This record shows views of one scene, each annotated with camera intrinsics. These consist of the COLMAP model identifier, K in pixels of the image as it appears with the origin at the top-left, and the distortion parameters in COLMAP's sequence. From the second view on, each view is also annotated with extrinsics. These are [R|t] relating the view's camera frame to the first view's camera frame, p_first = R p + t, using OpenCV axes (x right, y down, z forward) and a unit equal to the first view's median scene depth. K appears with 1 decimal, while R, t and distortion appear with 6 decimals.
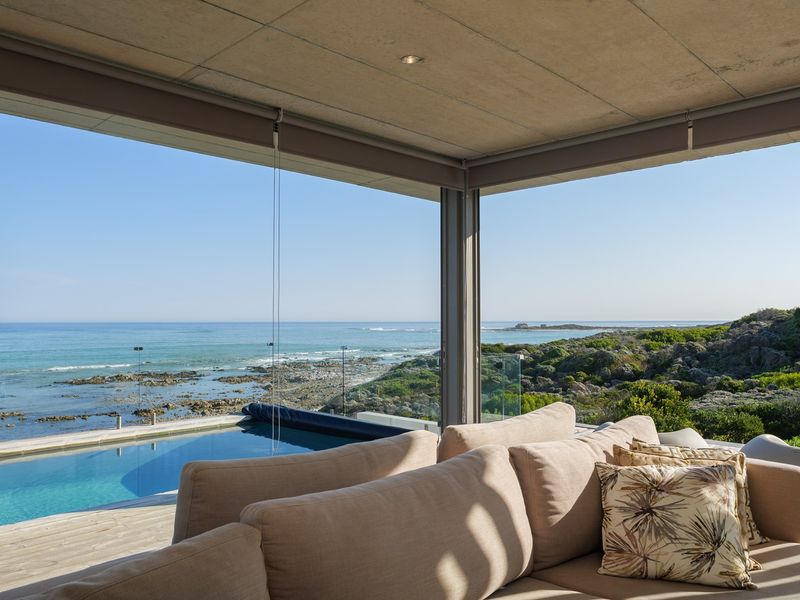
lens RADIAL K [[644.6, 0, 400.0], [0, 644.6, 300.0], [0, 0, 1]] dist [-0.005182, -0.003131]
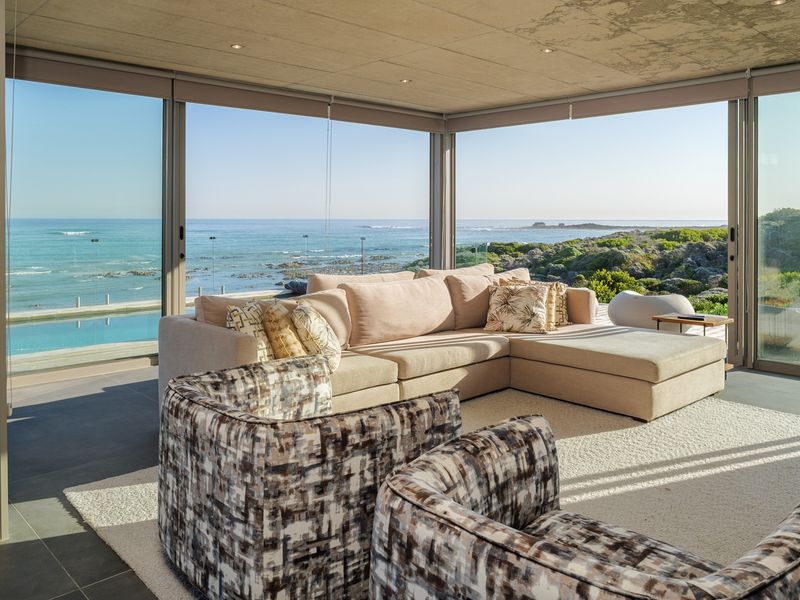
lens RADIAL K [[644.6, 0, 400.0], [0, 644.6, 300.0], [0, 0, 1]] dist [-0.005182, -0.003131]
pose [[0.999819, 0.006226, -0.017977, 0.025929], [-0.003331, 0.987623, 0.156809, -0.018836], [0.018731, -0.156721, 0.987465, -0.614529]]
